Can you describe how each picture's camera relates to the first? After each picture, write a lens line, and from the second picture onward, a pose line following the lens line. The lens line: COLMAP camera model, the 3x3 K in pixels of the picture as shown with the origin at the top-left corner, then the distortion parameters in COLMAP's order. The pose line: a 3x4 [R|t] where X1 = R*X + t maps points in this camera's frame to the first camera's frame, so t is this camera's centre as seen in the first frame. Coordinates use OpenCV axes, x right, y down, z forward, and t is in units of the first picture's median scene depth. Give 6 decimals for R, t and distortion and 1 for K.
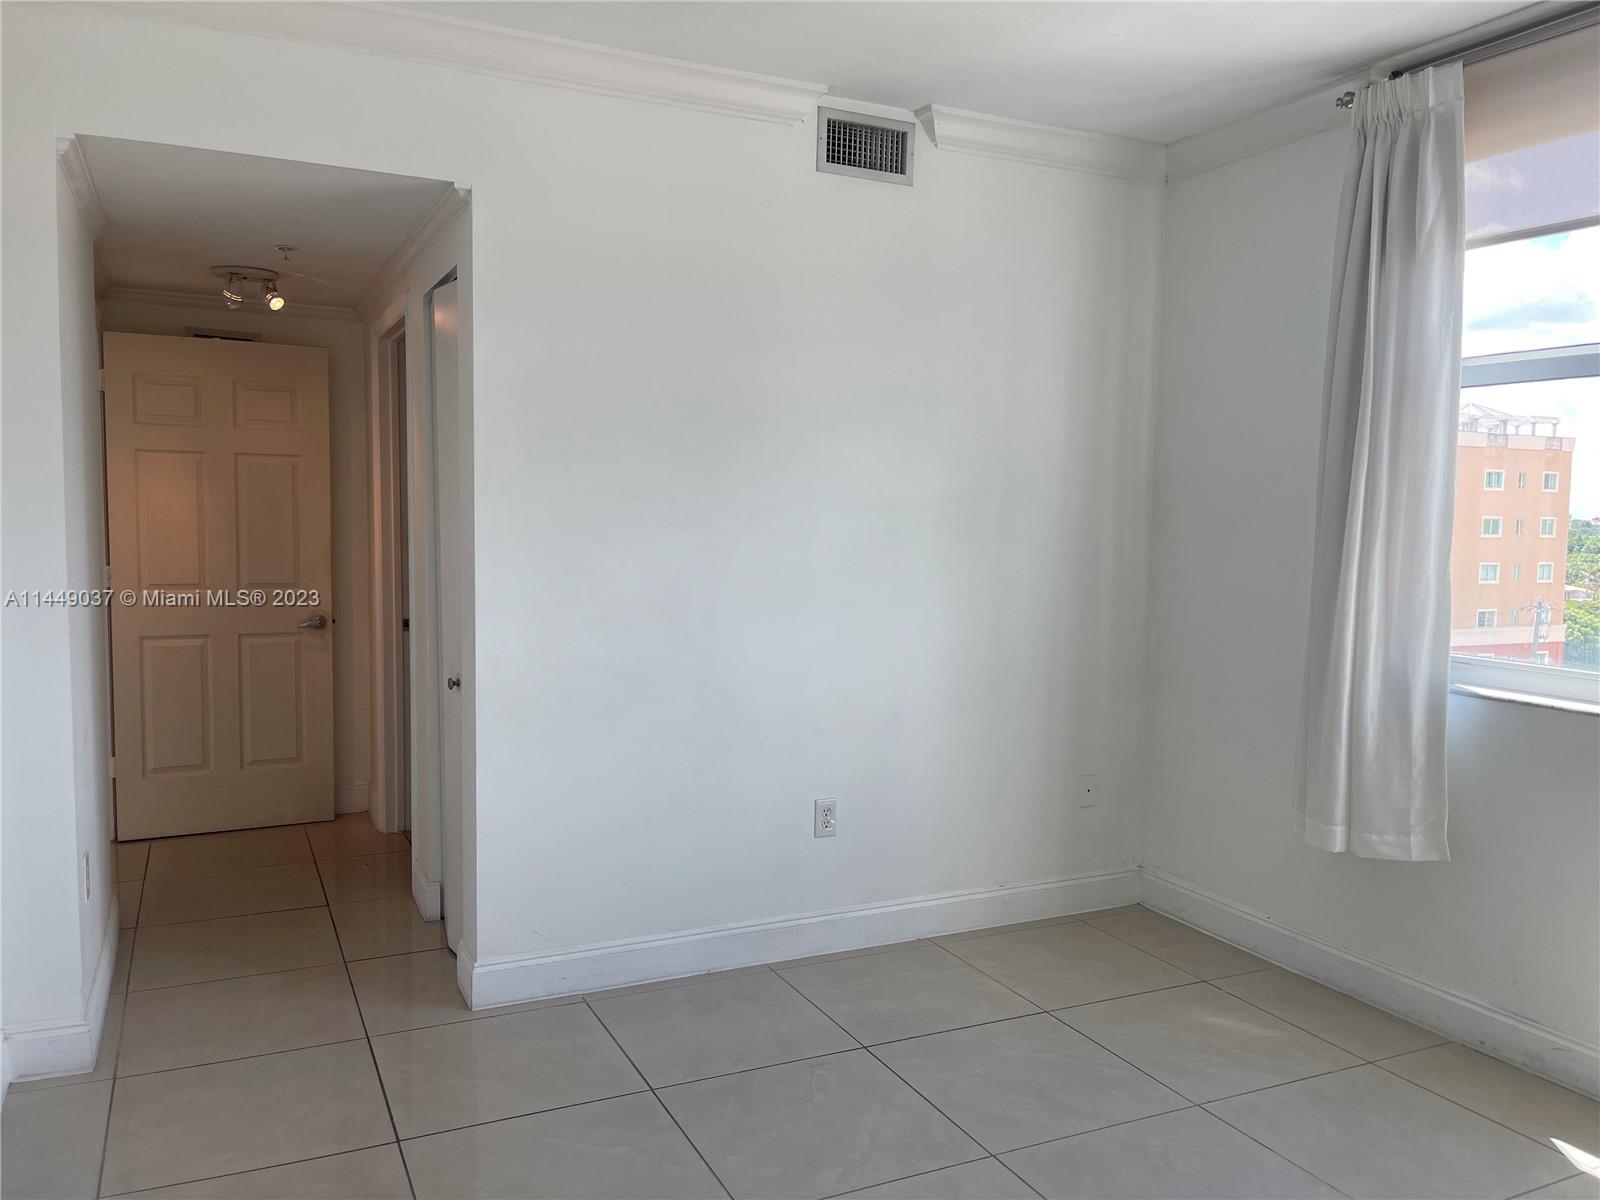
lens RADIAL K [[1209.4, 0, 797.0], [0, 1209.4, 607.2], [0, 0, 1]] dist [0.060509, -0.078204]
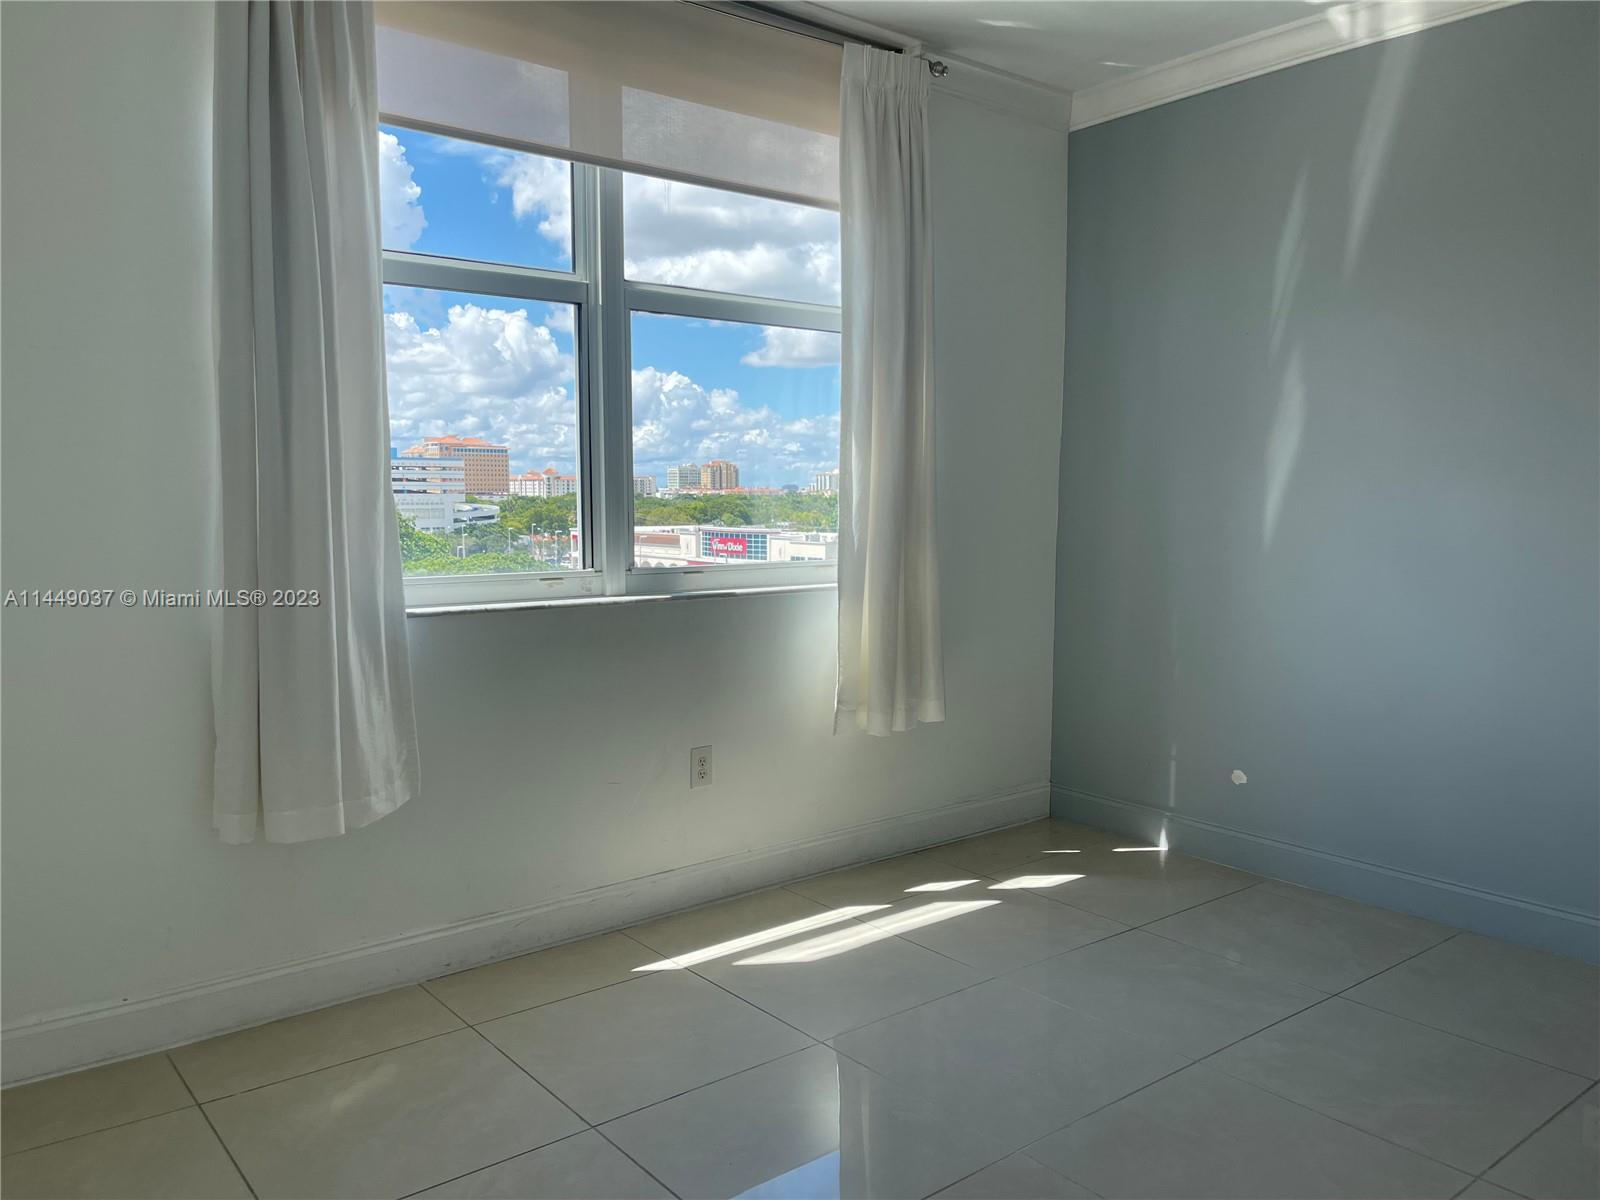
lens RADIAL K [[1210.6, 0, 804.2], [0, 1210.6, 604.7], [0, 0, 1]] dist [0.077389, -0.119220]
pose [[-0.227706, -0.104567, 0.968099, -0.418210], [0.075333, 0.989345, 0.124581, -0.029499], [-0.970811, 0.101298, -0.217403, 0.899703]]
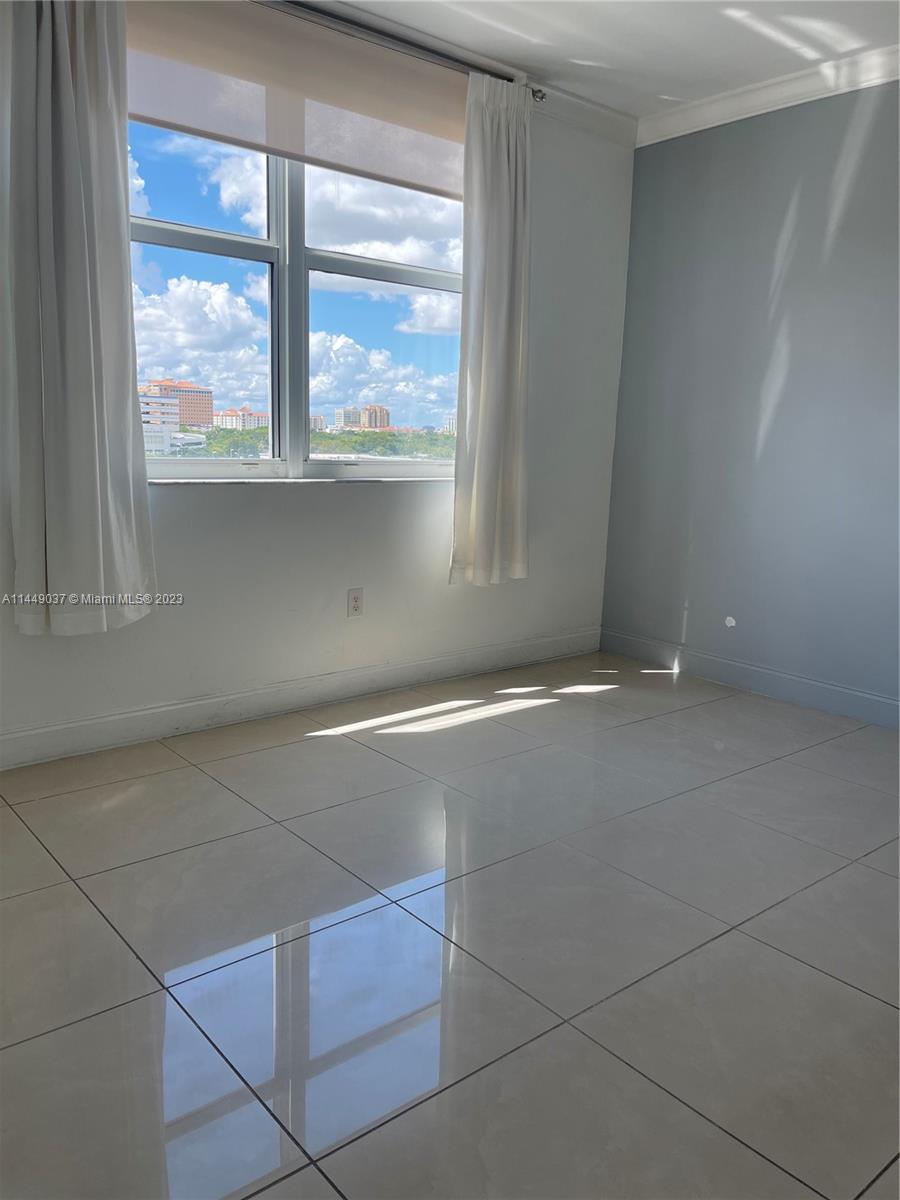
lens RADIAL K [[910.0, 0, 455.6], [0, 910.0, 601.1], [0, 0, 1]] dist [0.071606, -0.091725]
pose [[-0.244013, -0.197025, 0.949547, -0.497132], [0.043928, 0.975894, 0.213780, -0.002204], [-0.968777, 0.093876, -0.229476, 0.909873]]
